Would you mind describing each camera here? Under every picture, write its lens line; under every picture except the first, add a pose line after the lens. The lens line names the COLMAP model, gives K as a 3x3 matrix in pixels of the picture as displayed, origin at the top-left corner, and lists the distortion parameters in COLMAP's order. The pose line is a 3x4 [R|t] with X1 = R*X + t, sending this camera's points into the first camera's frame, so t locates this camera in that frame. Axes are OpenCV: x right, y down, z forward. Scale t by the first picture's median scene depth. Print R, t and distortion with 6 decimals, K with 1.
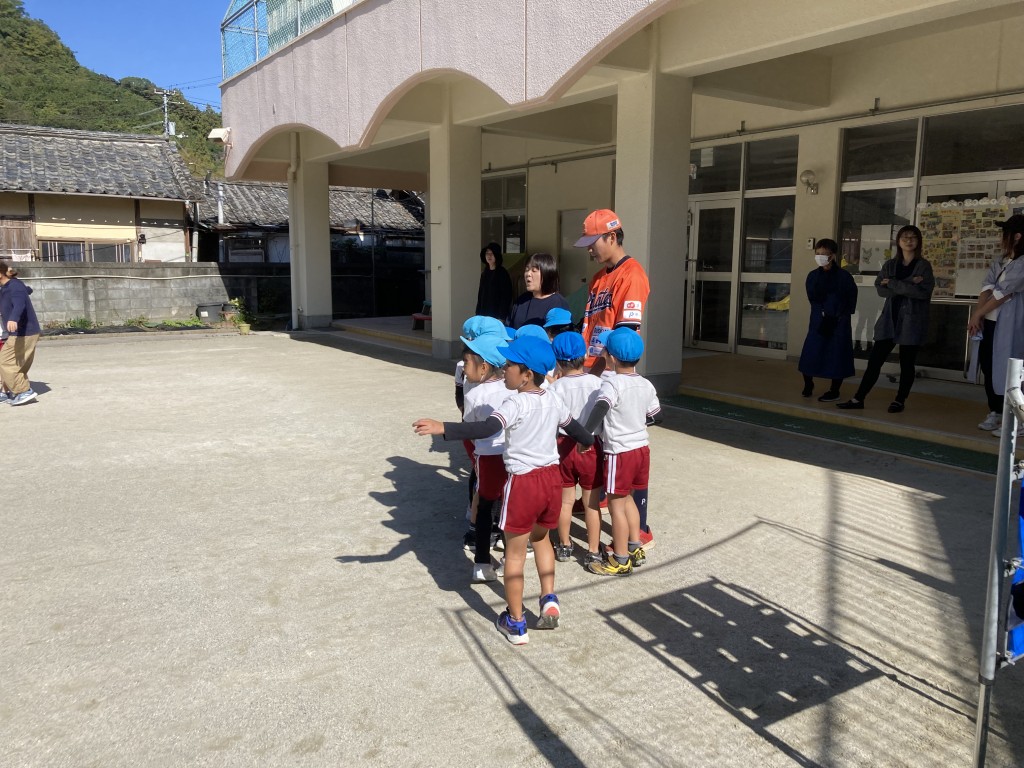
lens RADIAL K [[854.7, 0, 512.0], [0, 854.7, 384.0], [0, 0, 1]] dist [0.005589, -0.003320]
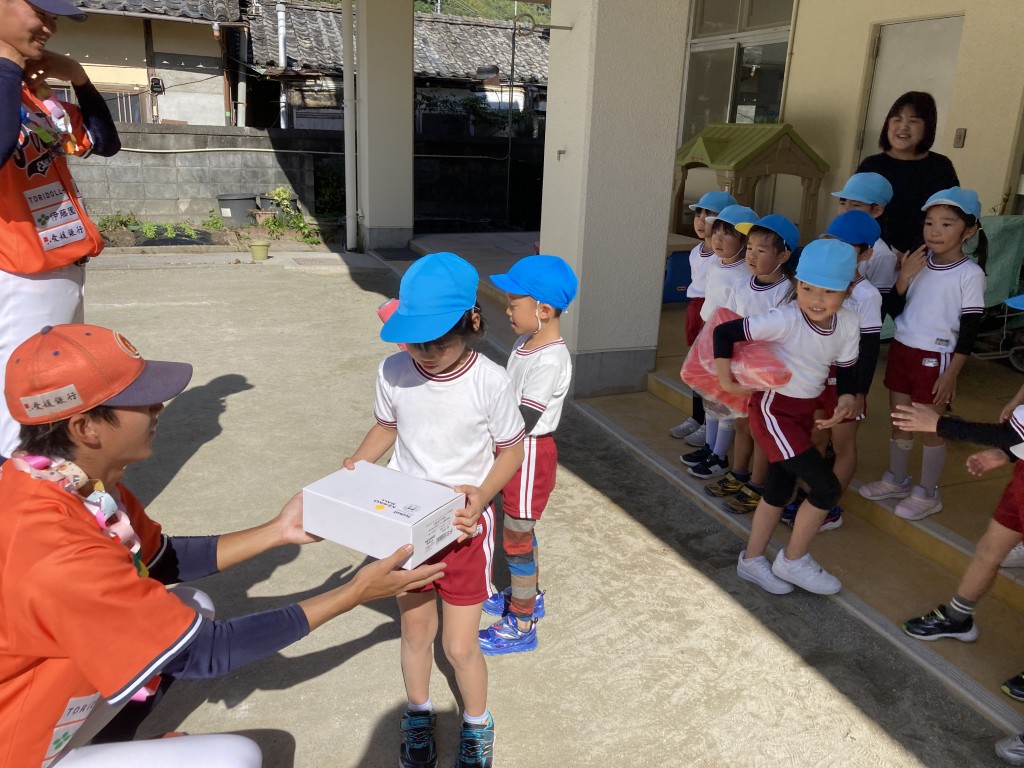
lens RADIAL K [[826.1, 0, 516.7], [0, 826.1, 401.3], [0, 0, 1]] dist [0.006381, 0.013782]
pose [[0.972117, 0.101851, -0.211224, -0.012102], [-0.066006, 0.983178, 0.170305, -0.075504], [0.225017, -0.151614, 0.962487, 0.531159]]
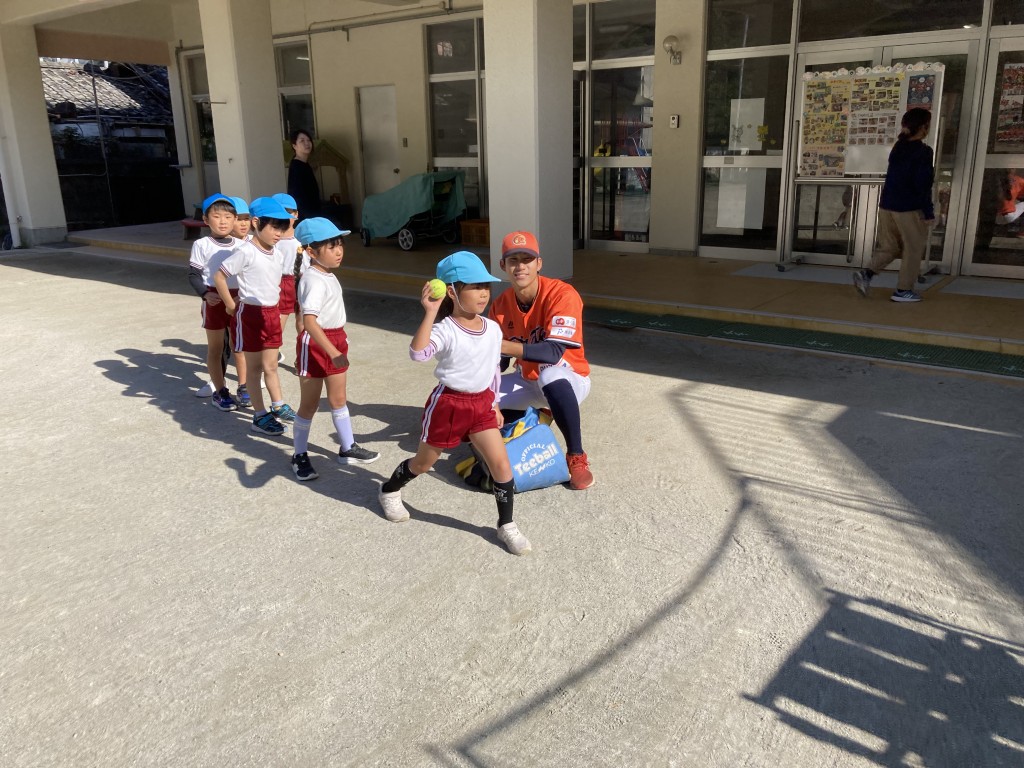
lens RADIAL K [[854.7, 0, 512.0], [0, 854.7, 384.0], [0, 0, 1]] dist [0.005589, -0.003320]
pose [[0.949532, -0.107533, 0.294662, -0.078616], [0.069583, 0.988206, 0.136408, -0.018130], [-0.305855, -0.109020, 0.945816, 0.121497]]
